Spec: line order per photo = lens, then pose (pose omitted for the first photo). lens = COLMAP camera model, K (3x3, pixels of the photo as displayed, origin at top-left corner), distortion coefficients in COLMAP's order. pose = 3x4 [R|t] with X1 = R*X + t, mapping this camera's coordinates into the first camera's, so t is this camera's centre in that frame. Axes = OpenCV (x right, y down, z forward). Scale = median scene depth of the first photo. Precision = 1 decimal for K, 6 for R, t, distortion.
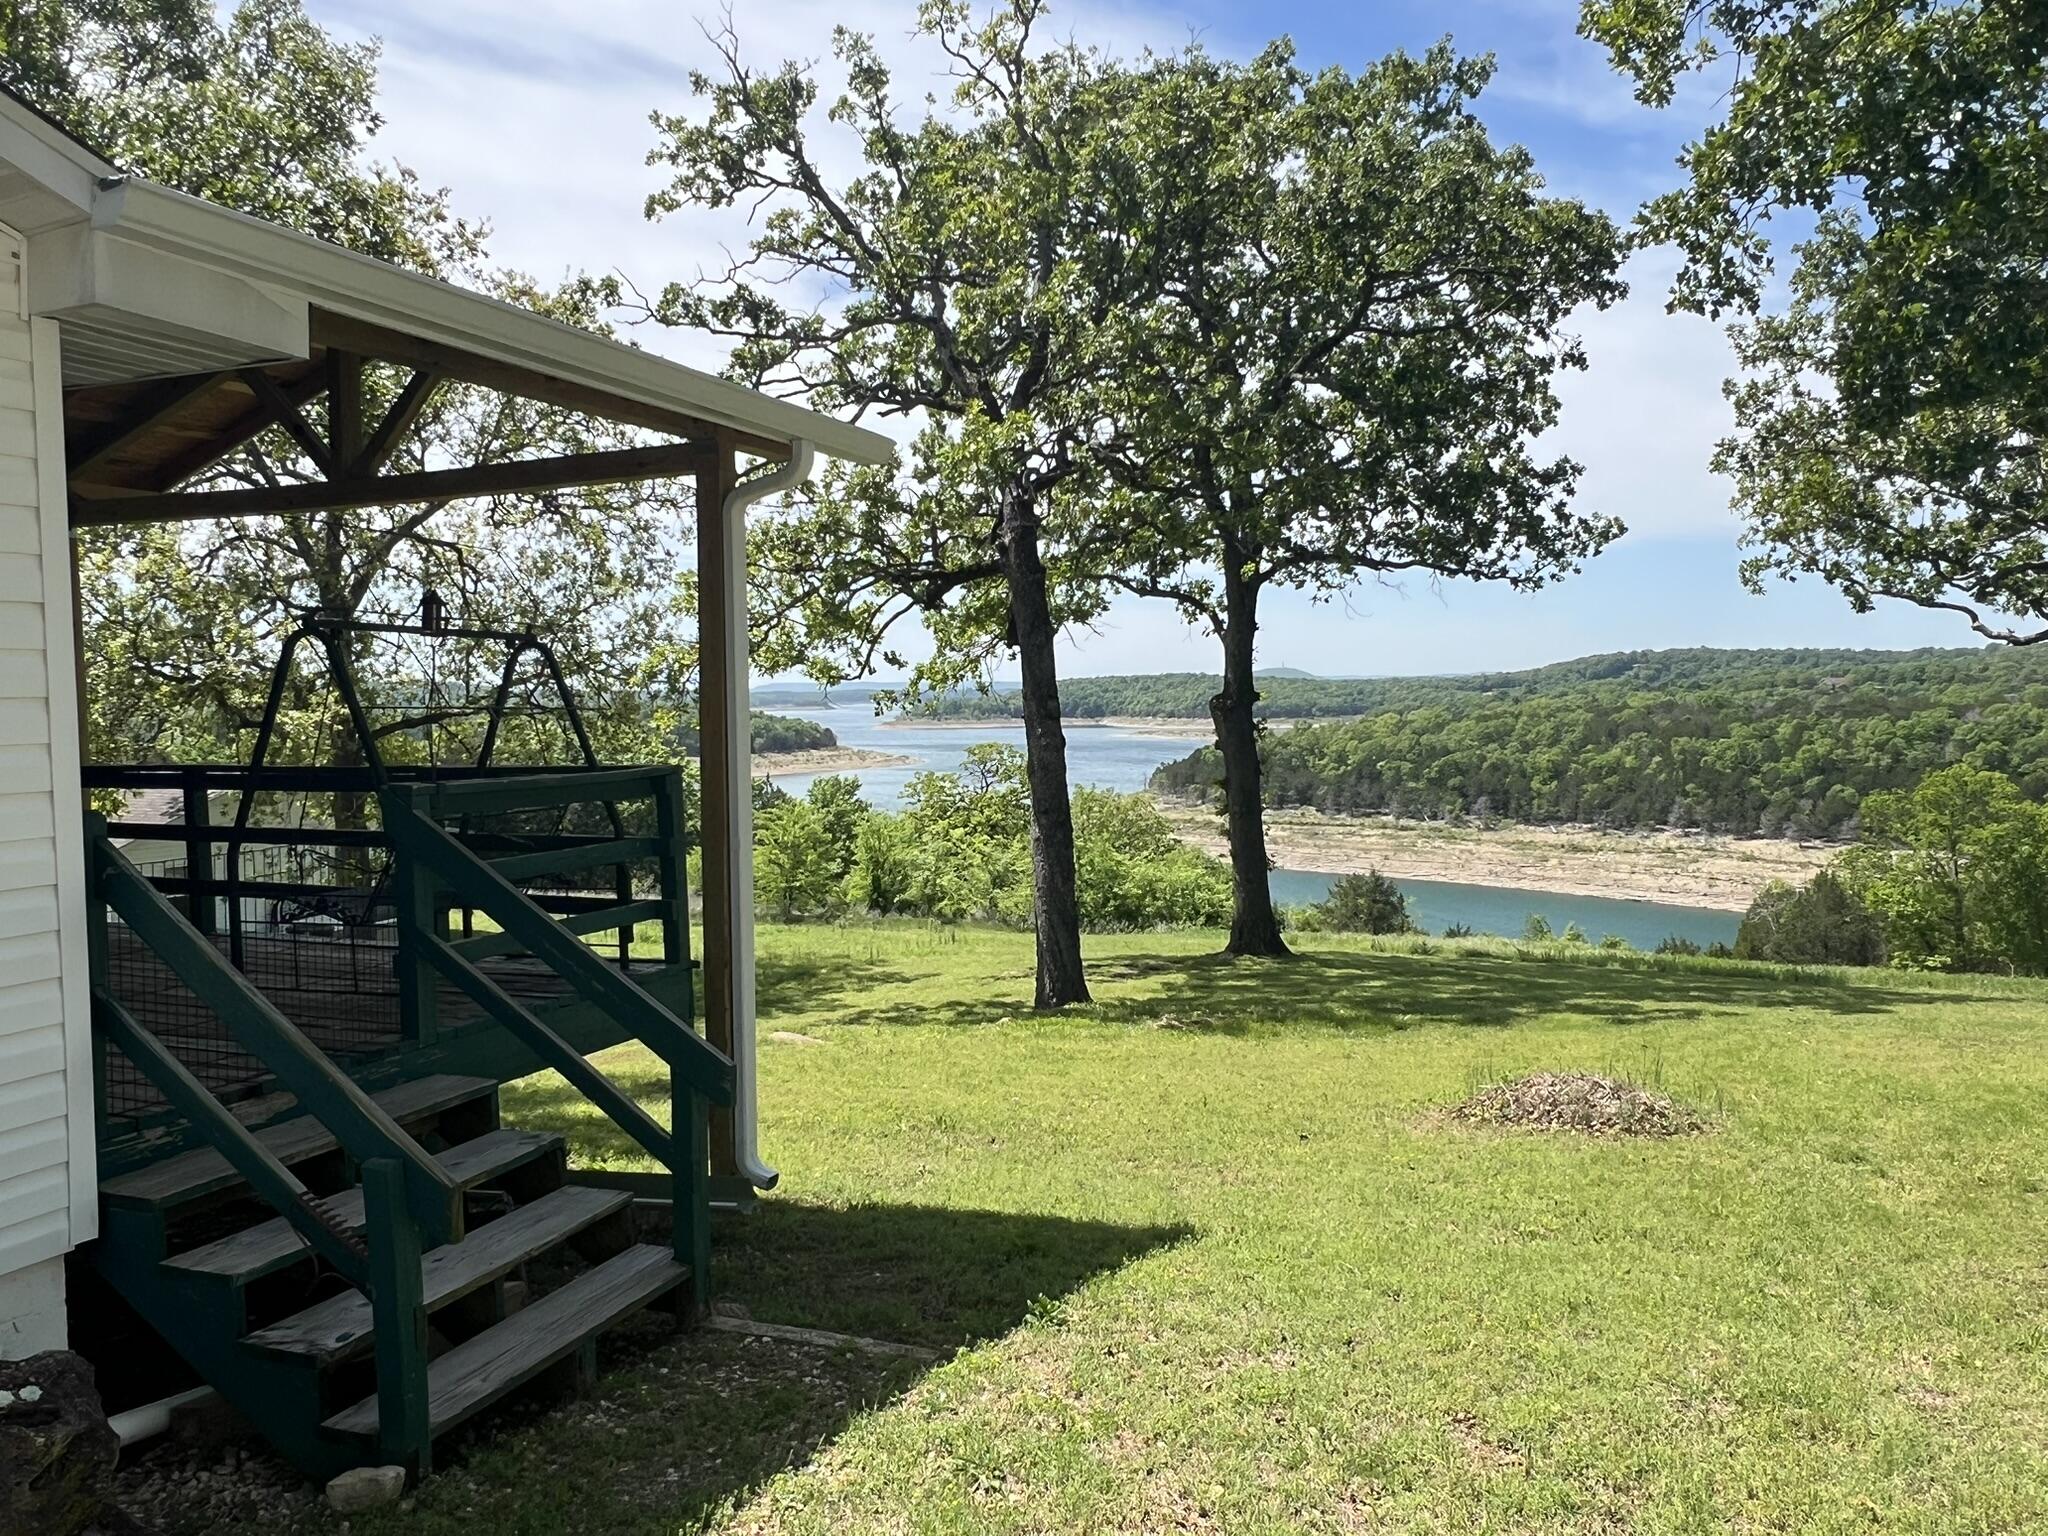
lens RADIAL K [[1522.8, 0, 1019.3], [0, 1522.8, 760.4], [0, 0, 1]] dist [0.002212, -0.004492]
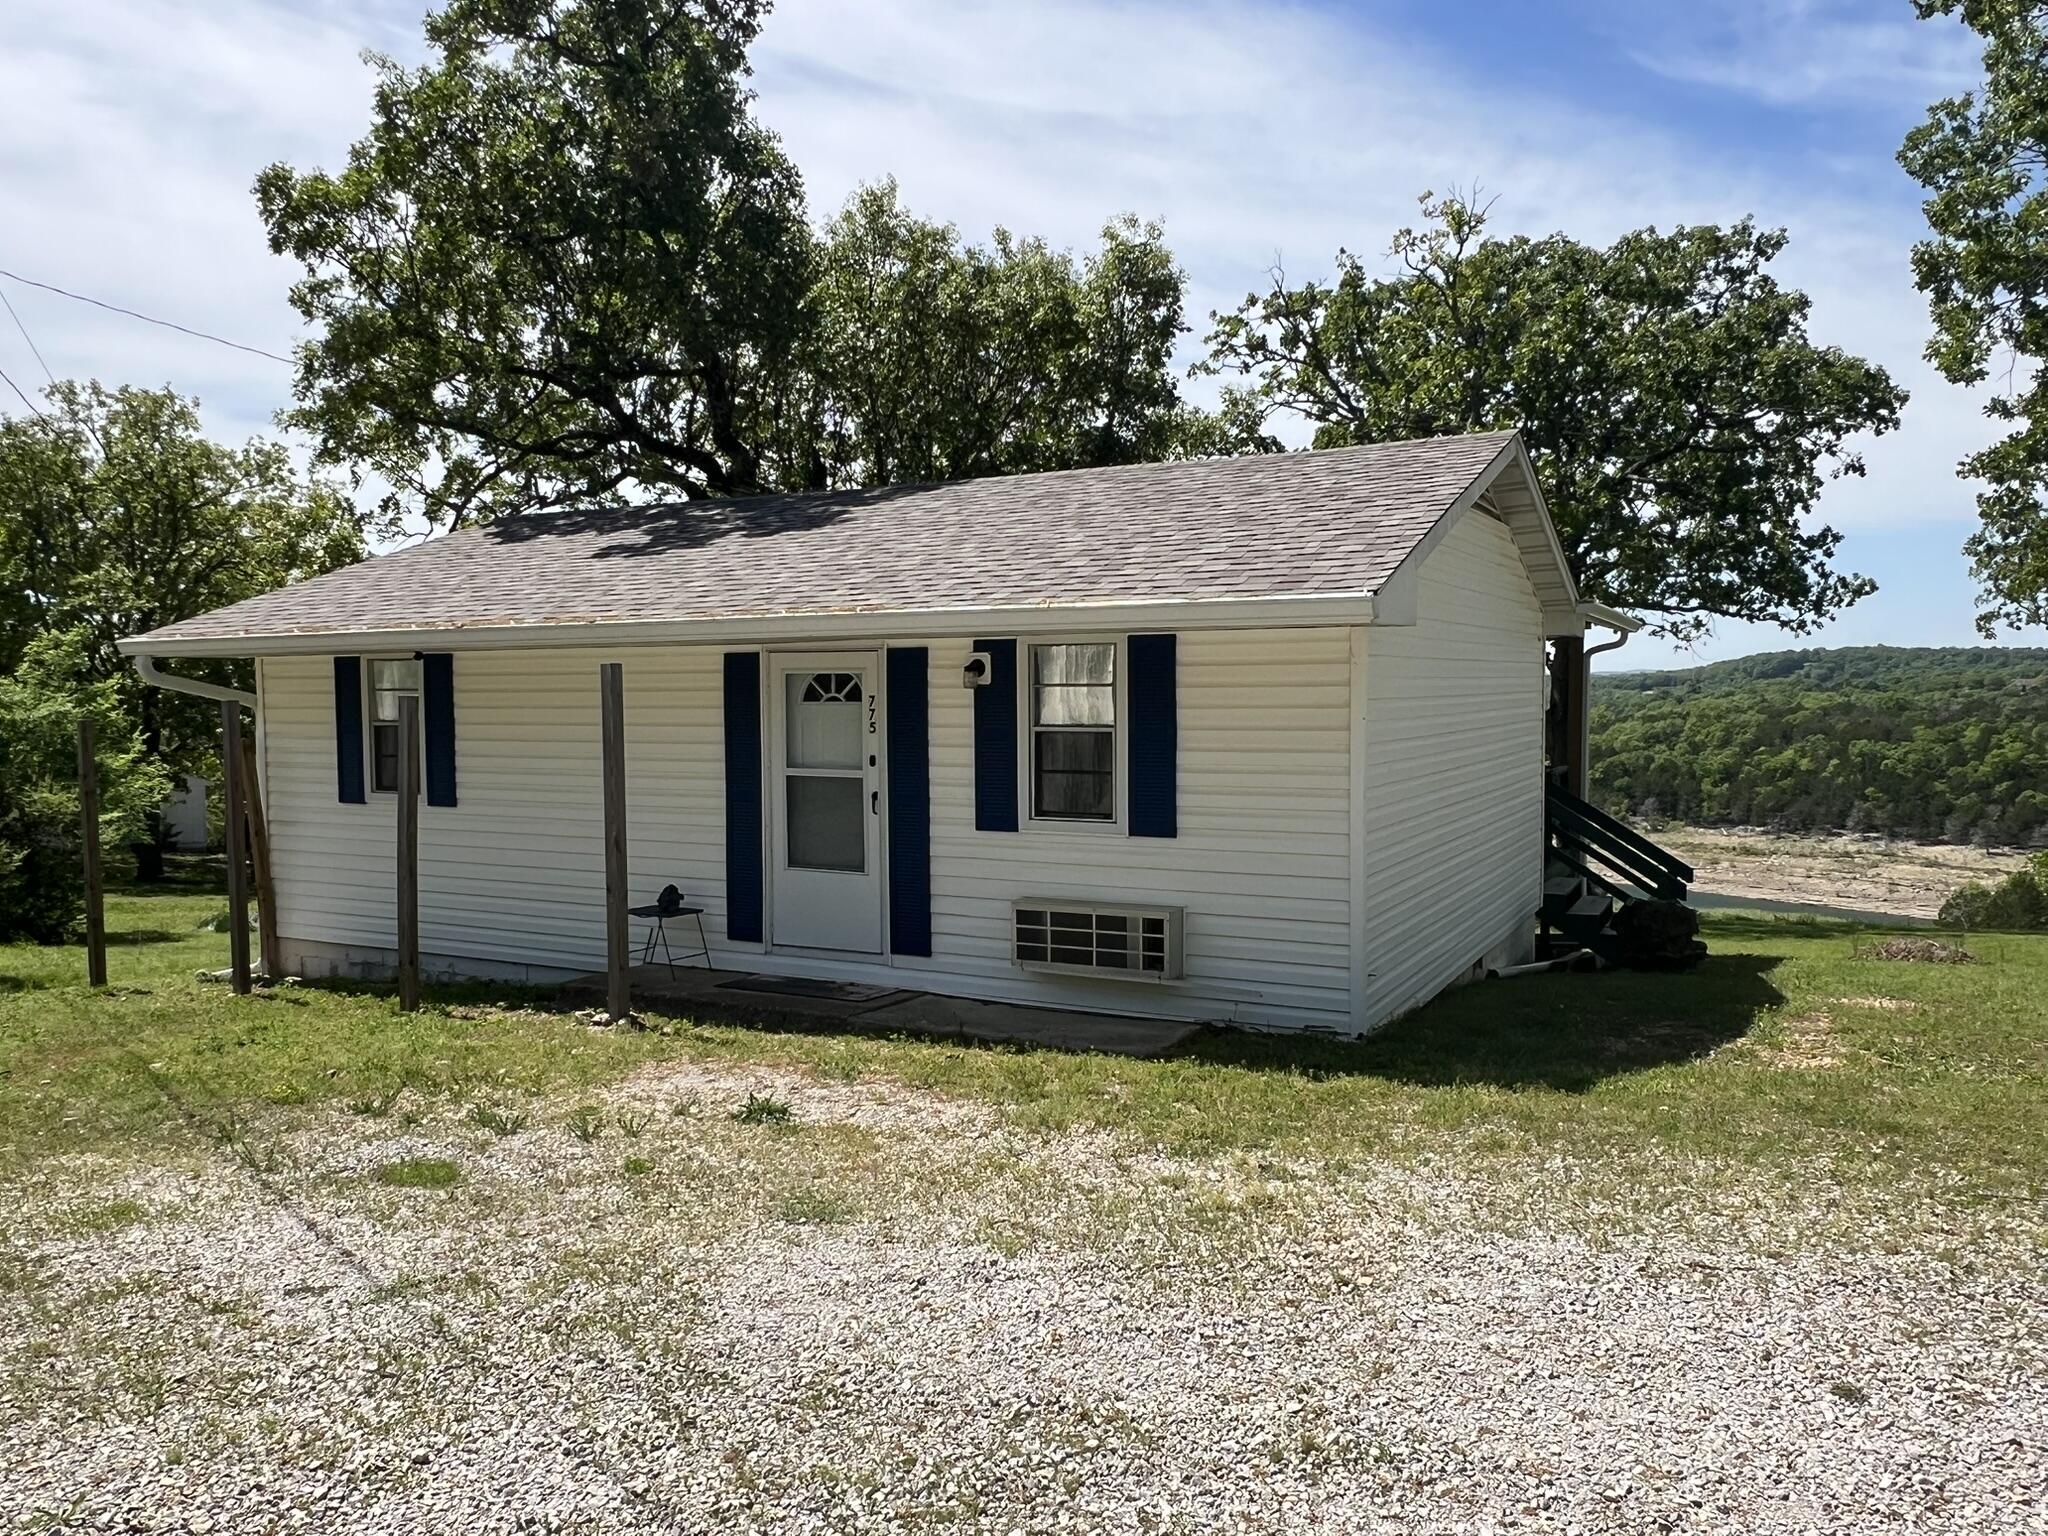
lens RADIAL K [[1522.8, 0, 1007.6], [0, 1522.8, 770.0], [0, 0, 1]] dist [0.002212, -0.004492]
pose [[0.995320, 0.010766, -0.096028, -0.022537], [-0.009847, 0.999901, 0.010036, -0.000505], [0.096127, -0.009043, 0.995328, -0.037428]]
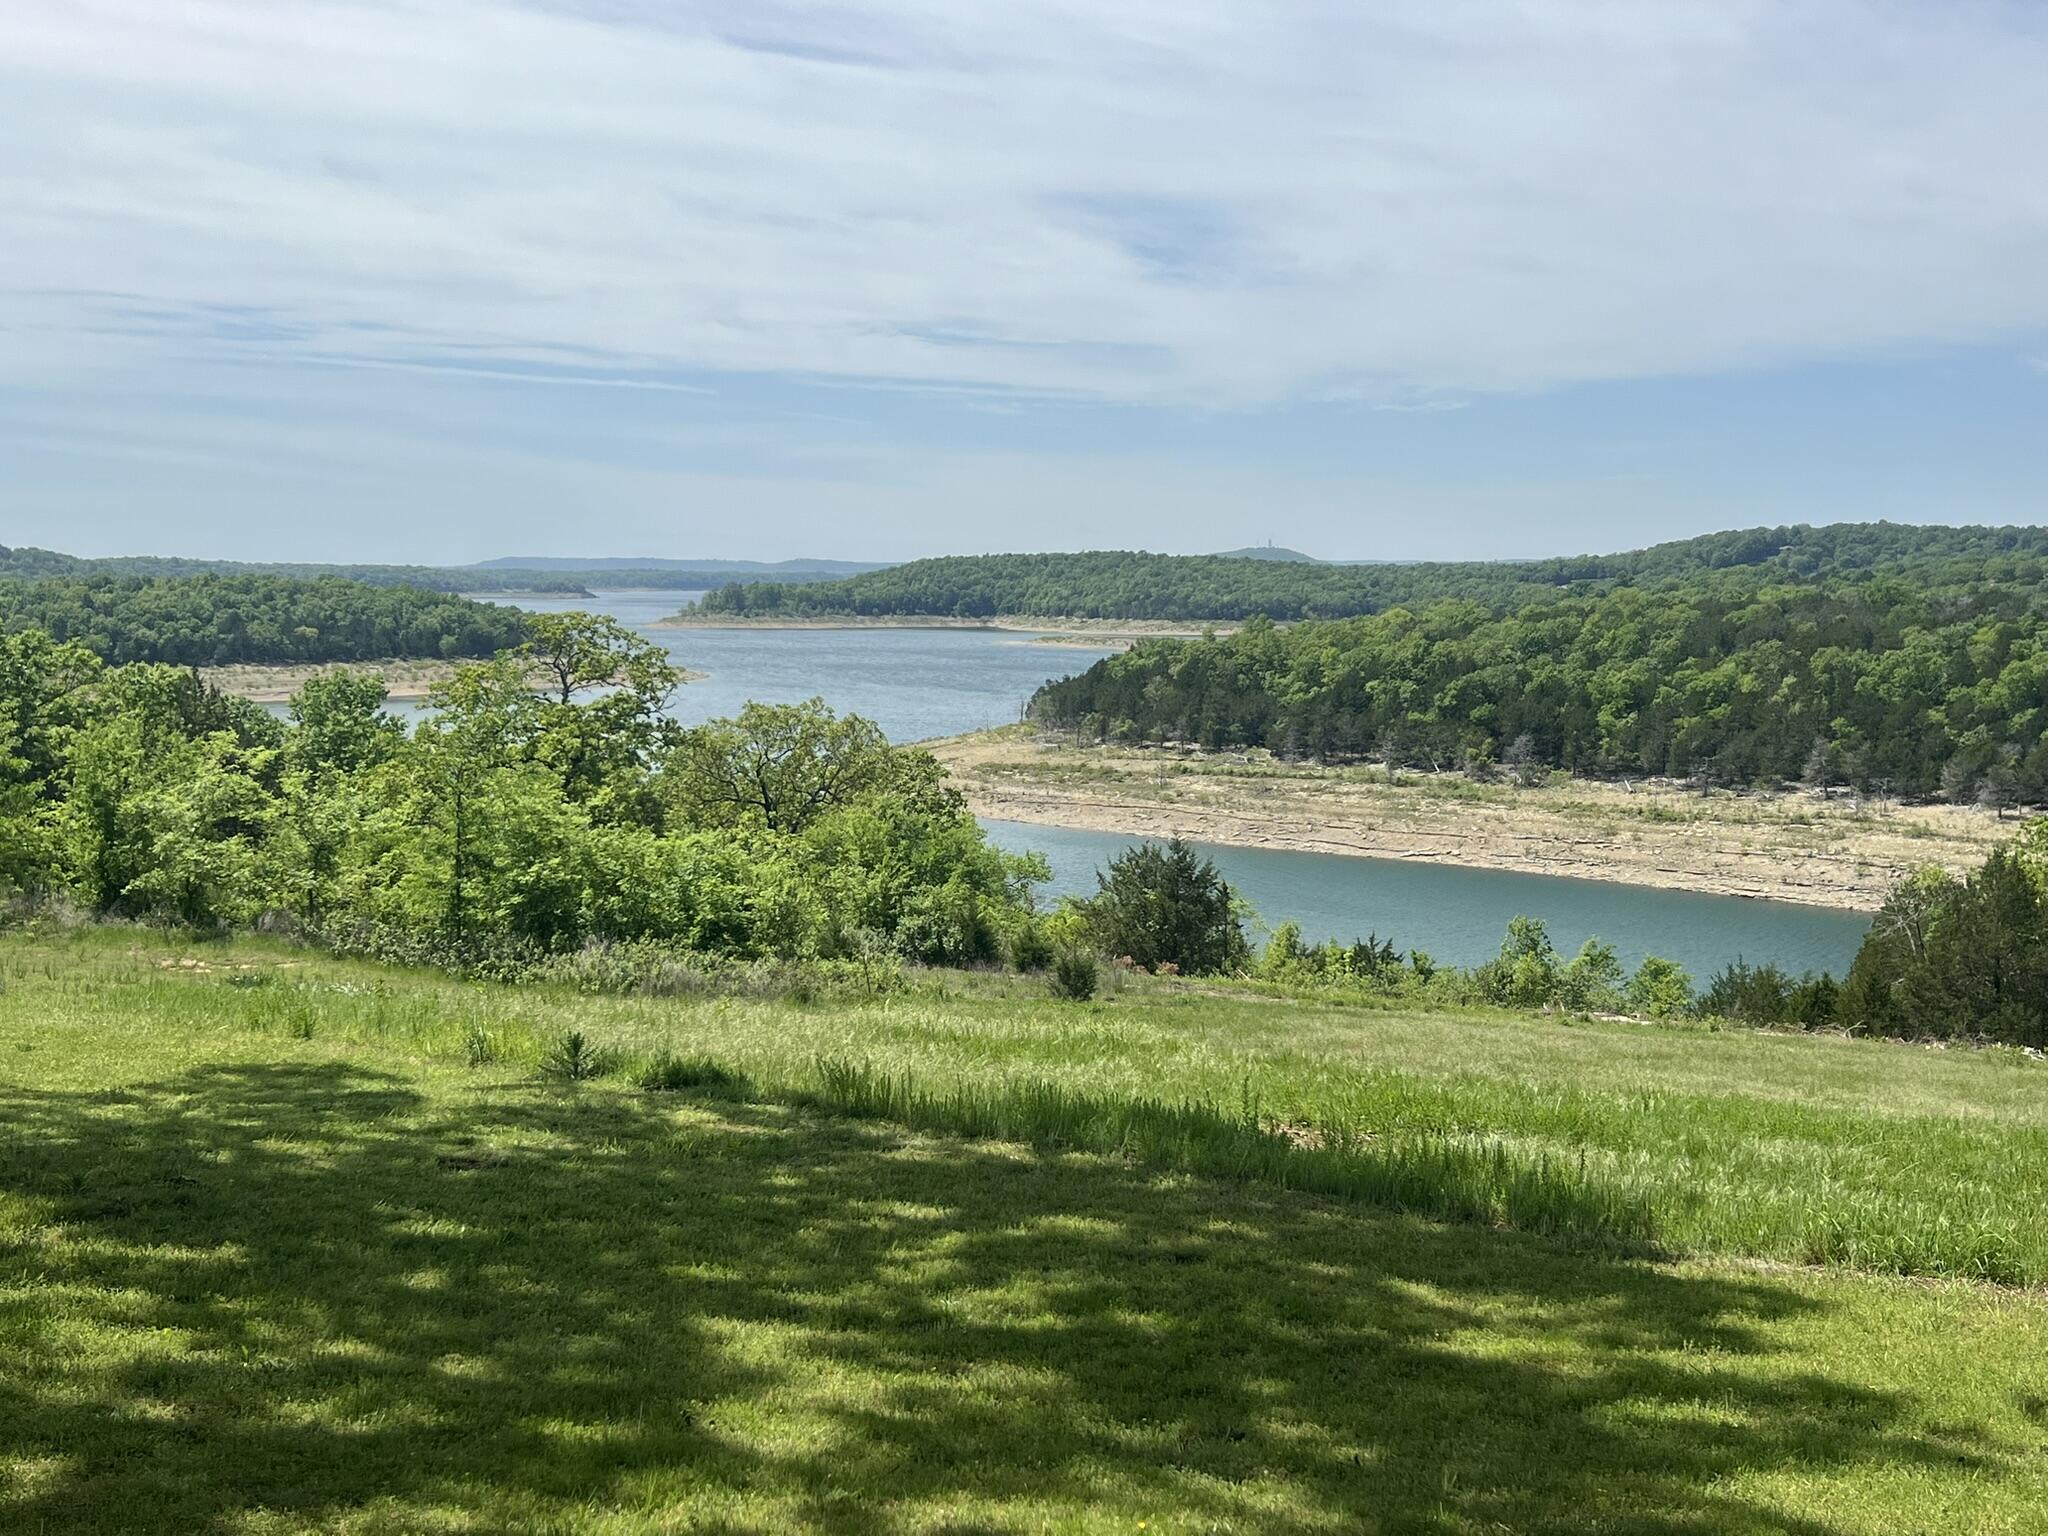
lens RADIAL K [[2248.7, 0, 1018.5], [0, 2248.7, 749.1], [0, 0, 1]] dist [0.041157, 0.000000]
pose [[0.998371, 0.010295, 0.056116, 0.043312], [-0.011930, 0.999512, 0.028877, 0.005474], [-0.055792, -0.029500, 0.998007, 0.065092]]
